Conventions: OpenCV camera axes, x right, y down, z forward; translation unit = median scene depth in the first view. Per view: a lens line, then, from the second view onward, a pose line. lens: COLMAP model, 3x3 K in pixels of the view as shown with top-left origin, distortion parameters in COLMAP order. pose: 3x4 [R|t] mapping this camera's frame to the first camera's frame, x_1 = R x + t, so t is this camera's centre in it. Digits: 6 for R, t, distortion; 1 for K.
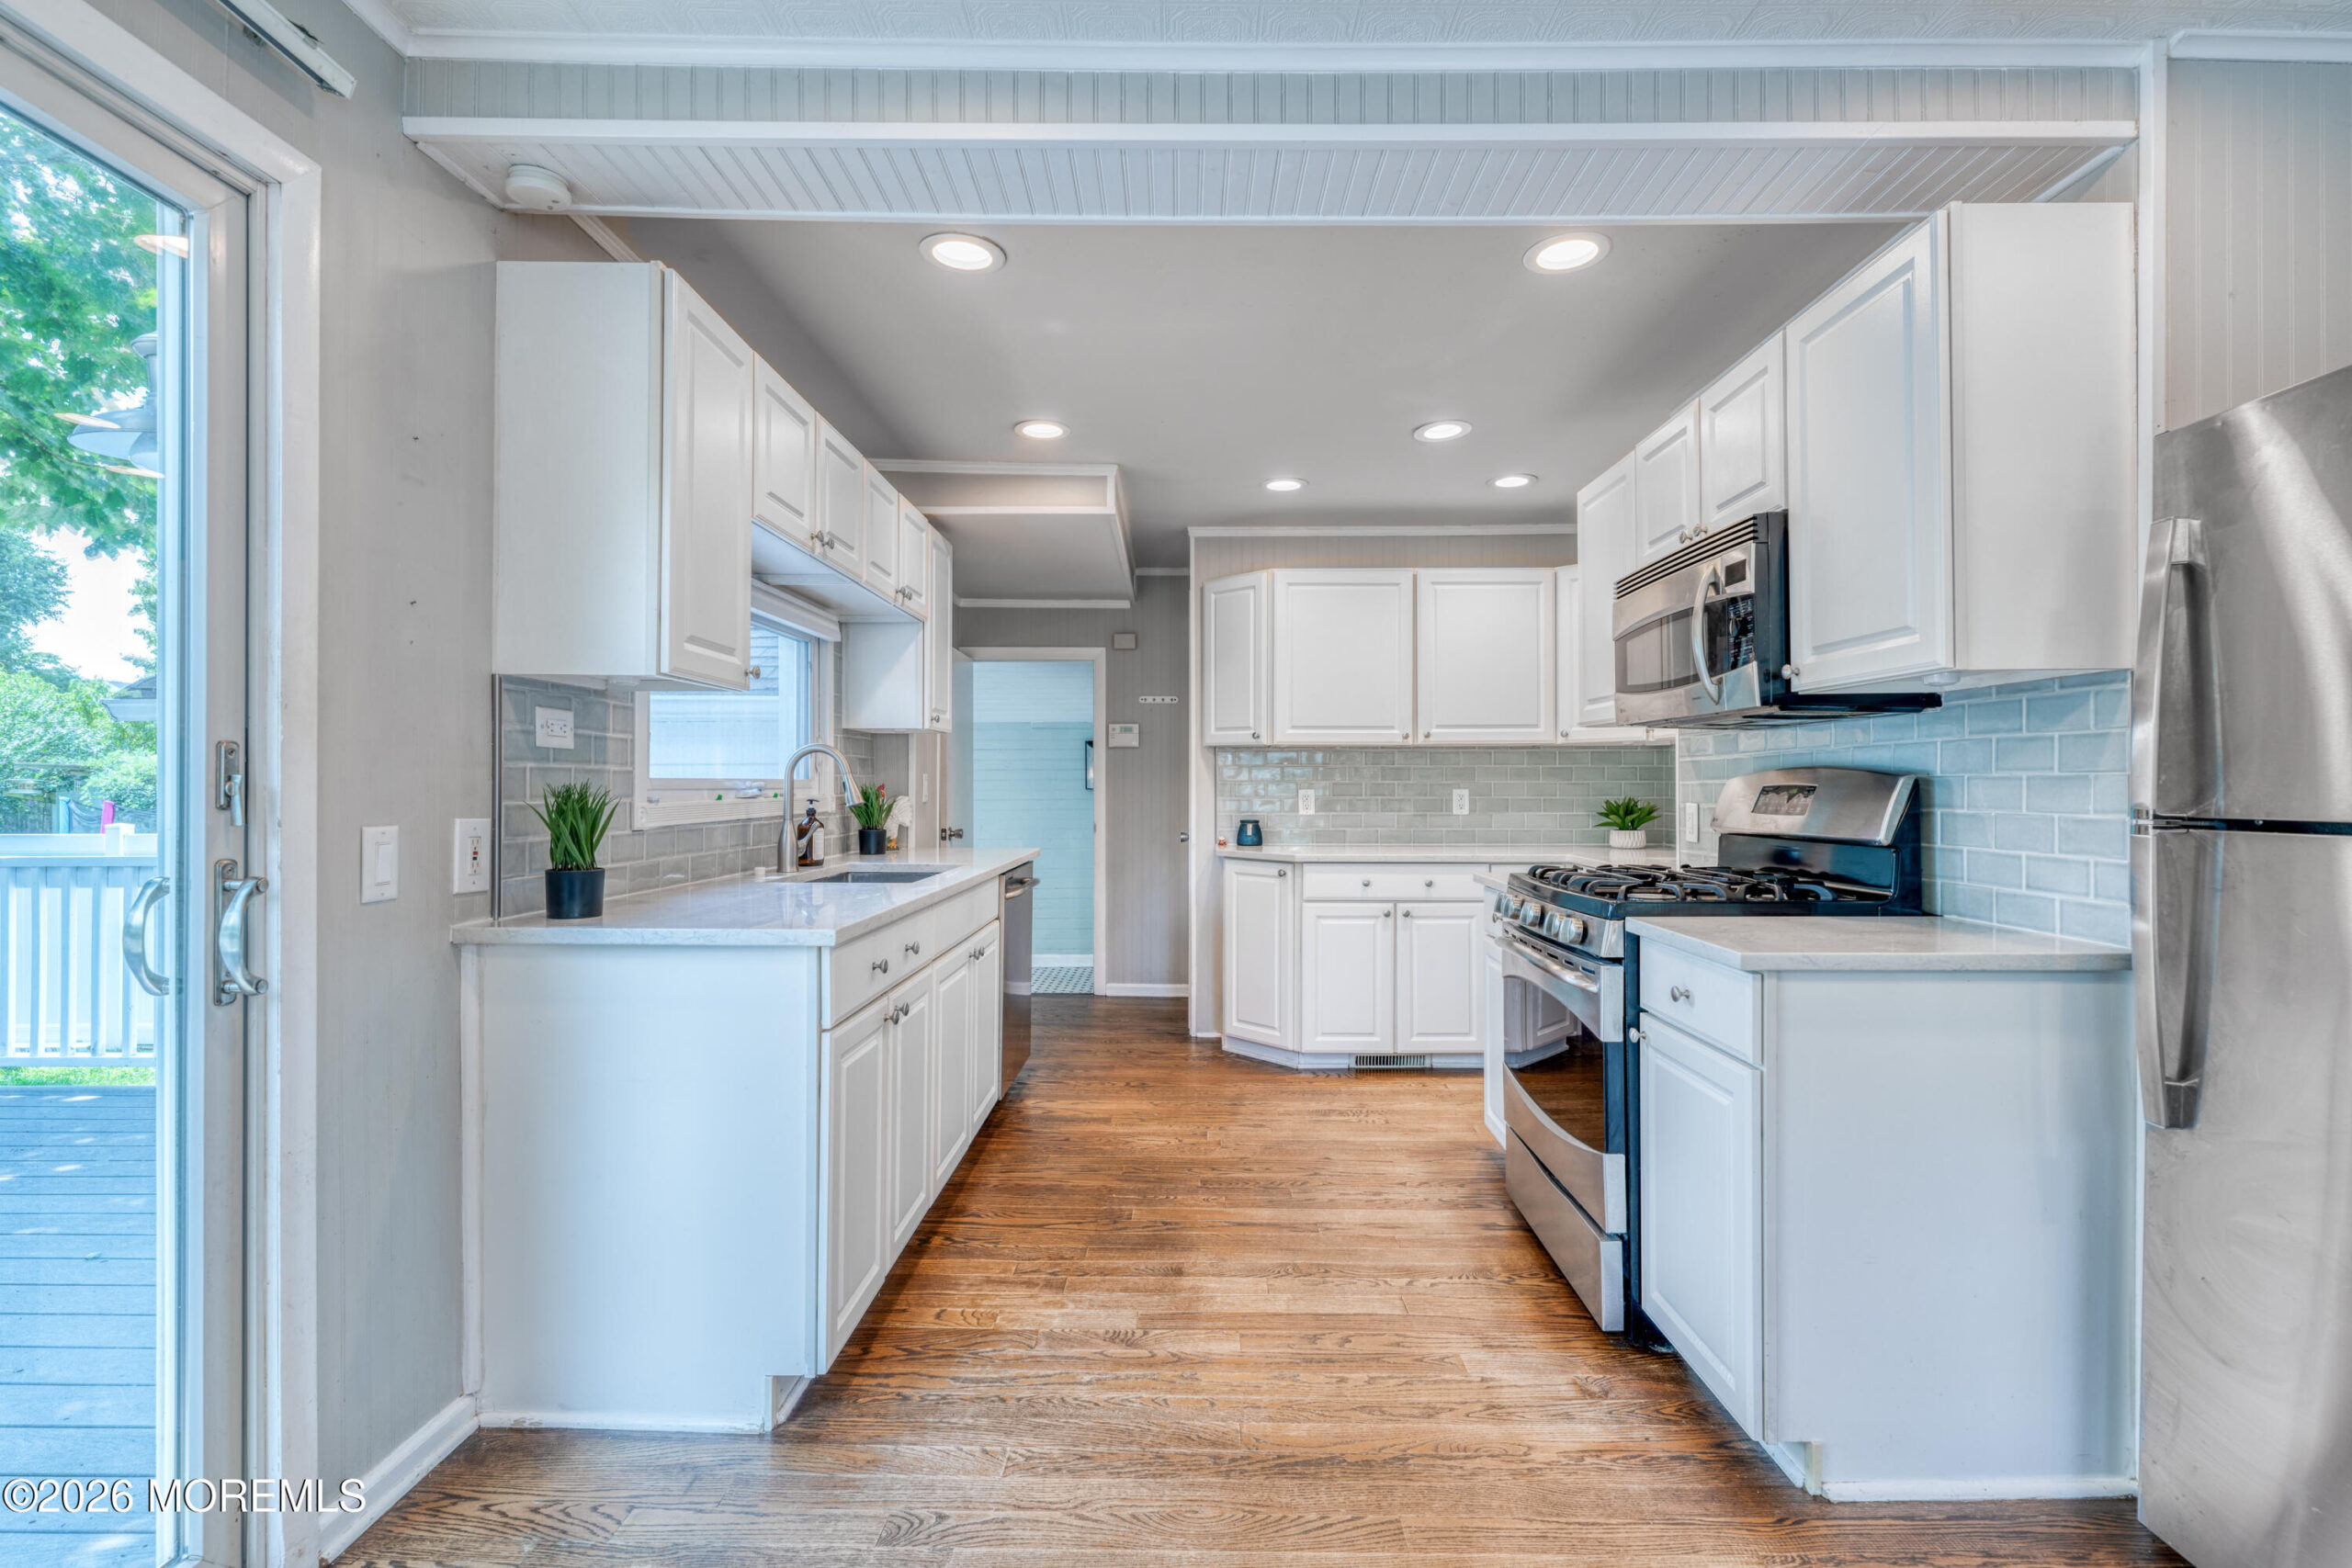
lens RADIAL K [[1058.9, 0, 1176.0], [0, 1058.9, 784.0], [0, 0, 1]] dist [-0.000129, 0.000053]
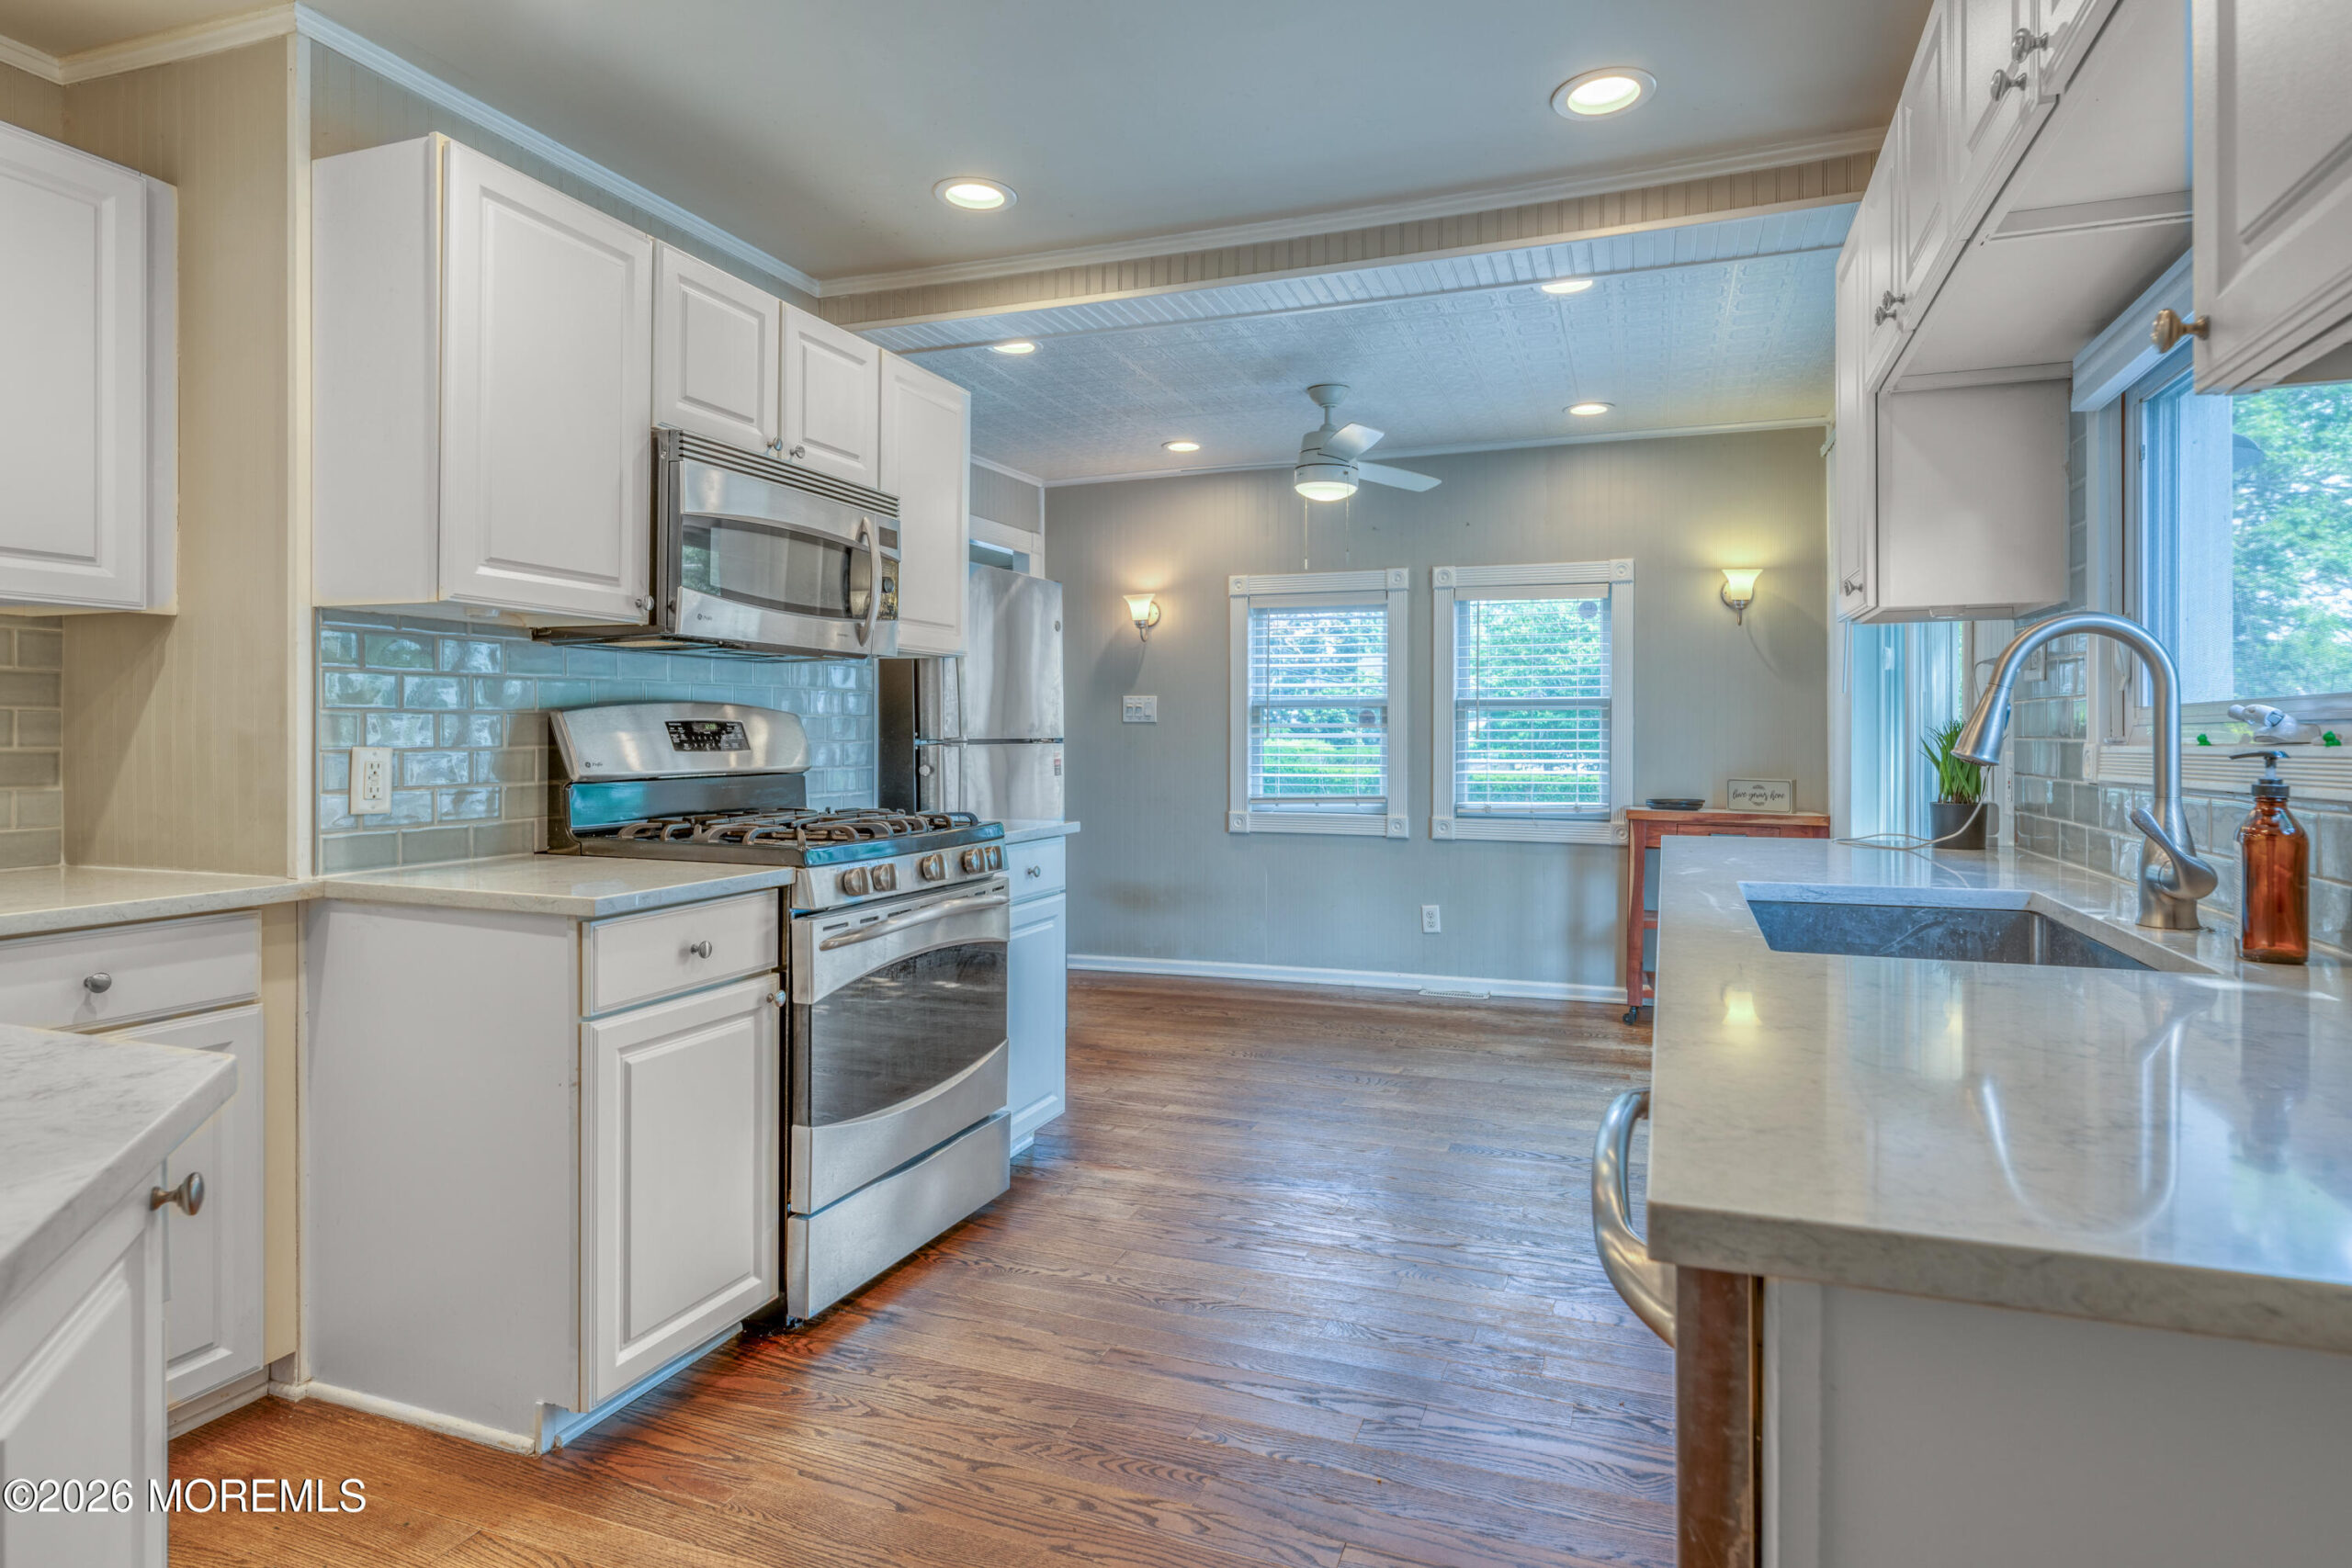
lens RADIAL K [[1286.1, 0, 1176.0], [0, 1286.1, 784.0], [0, 0, 1]] dist [0.028219, 0.000196]
pose [[-0.941335, -0.014144, 0.337177, -0.224946], [-0.002298, 0.999367, 0.035508, 0.016531], [-0.337465, 0.032650, -0.940772, 2.081221]]
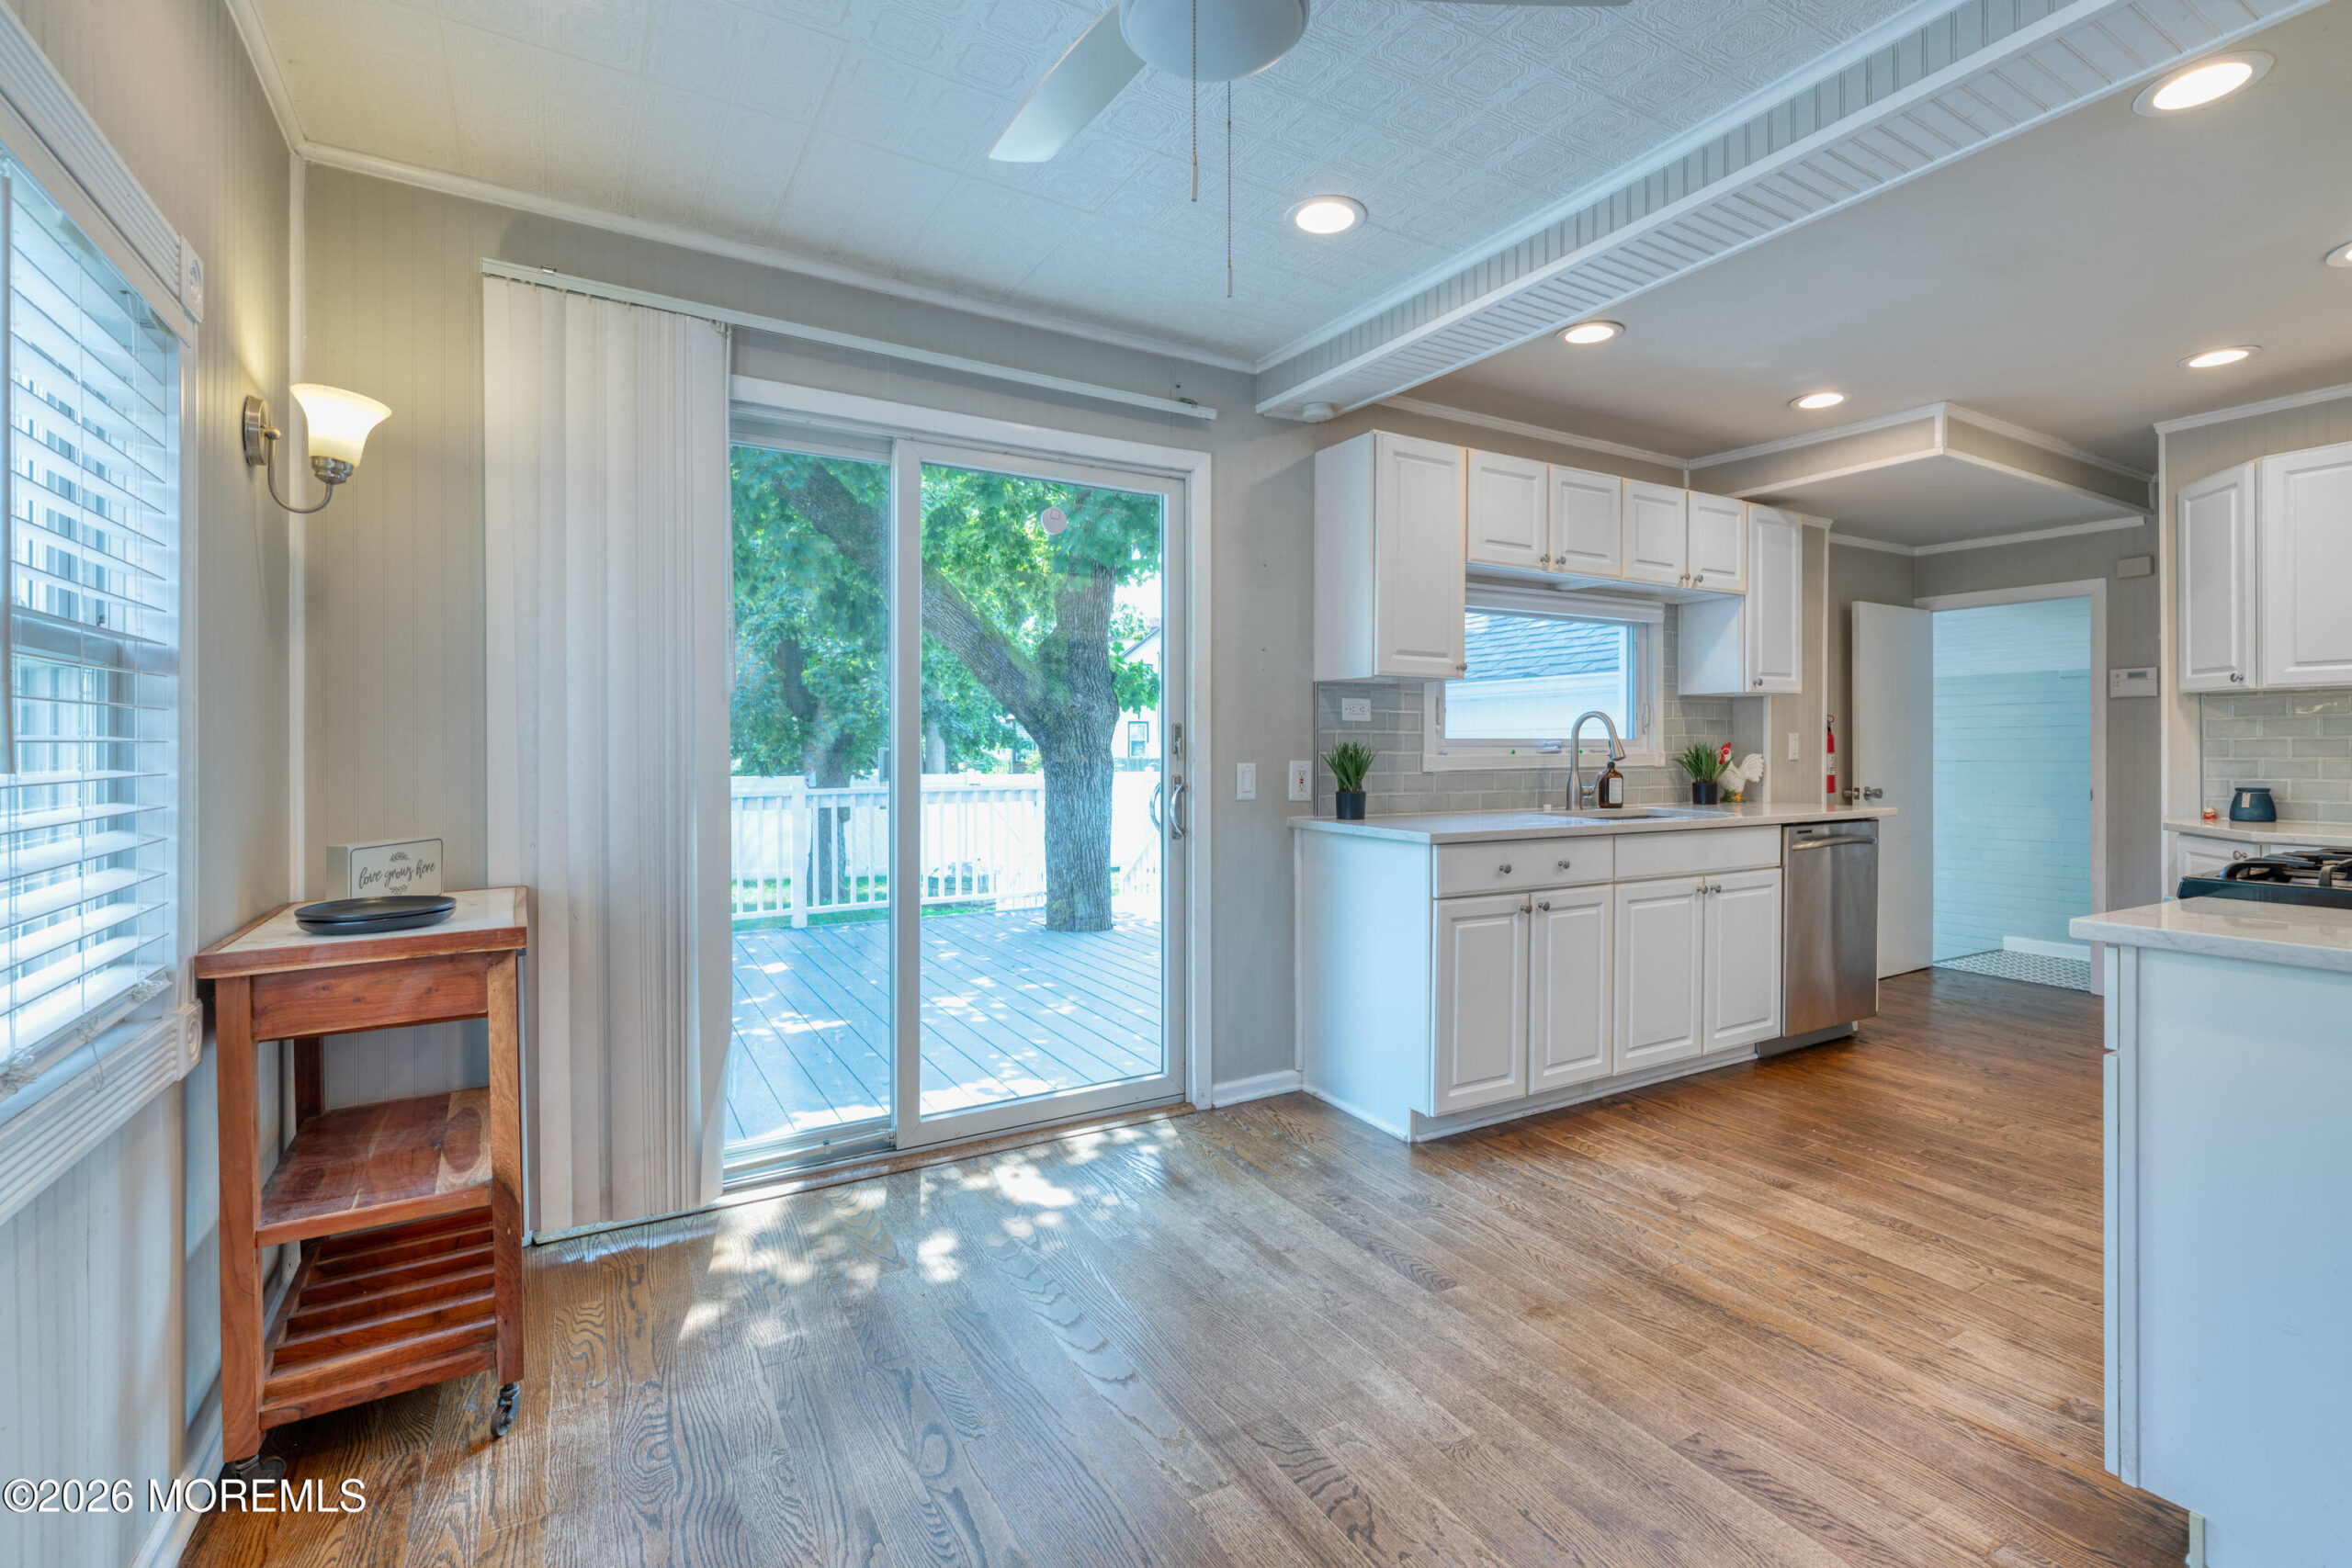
lens RADIAL K [[1047.7, 0, 1209.1], [0, 1047.7, 754.2], [0, 0, 1]] dist [-0.000207, -0.000066]
pose [[0.523440, 0.004411, -0.852051, 0.653642], [0.001799, 0.999979, 0.006283, 0.007335], [0.852061, -0.004822, 0.523420, -0.074682]]
